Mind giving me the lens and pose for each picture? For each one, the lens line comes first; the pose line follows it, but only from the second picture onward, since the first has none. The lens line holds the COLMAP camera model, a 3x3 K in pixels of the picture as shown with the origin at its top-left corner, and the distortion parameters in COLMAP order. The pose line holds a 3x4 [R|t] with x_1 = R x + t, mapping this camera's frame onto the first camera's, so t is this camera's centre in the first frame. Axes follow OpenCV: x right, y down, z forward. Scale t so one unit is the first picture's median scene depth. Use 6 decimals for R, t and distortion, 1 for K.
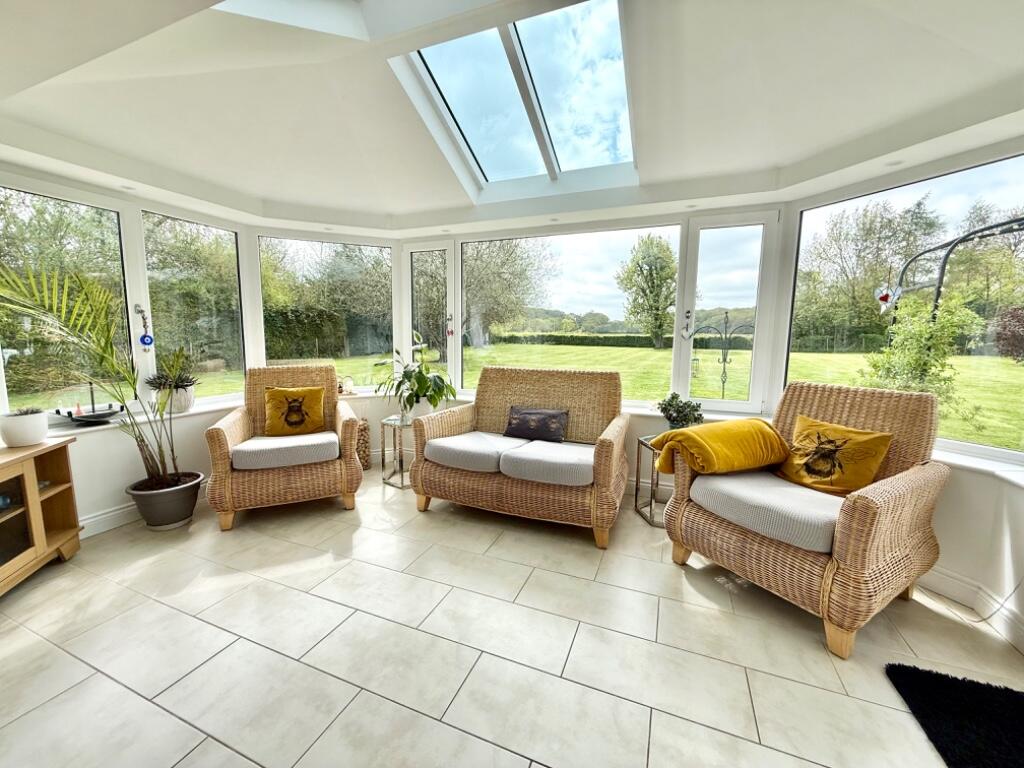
lens RADIAL K [[407.8, 0, 507.0], [0, 407.8, 383.0], [0, 0, 1]] dist [0.001174, -0.000181]
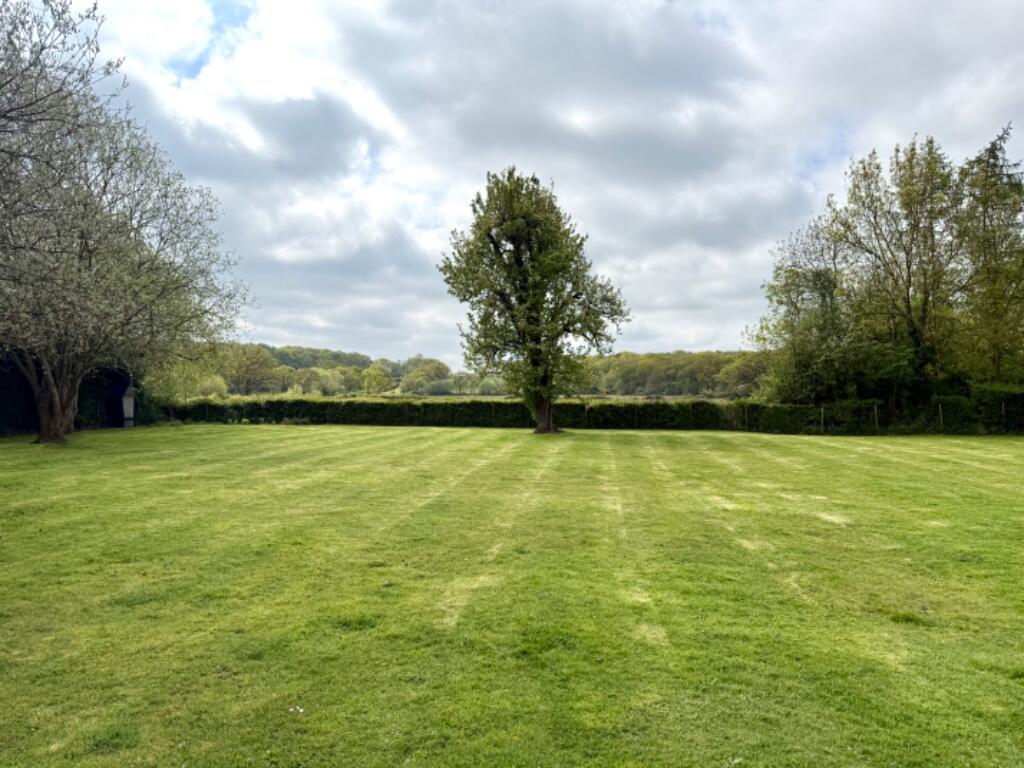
lens RADIAL K [[741.0, 0, 511.7], [0, 741.0, 386.1], [0, 0, 1]] dist [-0.000033, -0.000064]
pose [[0.947695, -0.002000, 0.319171, 0.092293], [0.044373, 0.991095, -0.125544, -0.035259], [-0.316077, 0.133141, 0.939345, 0.274862]]
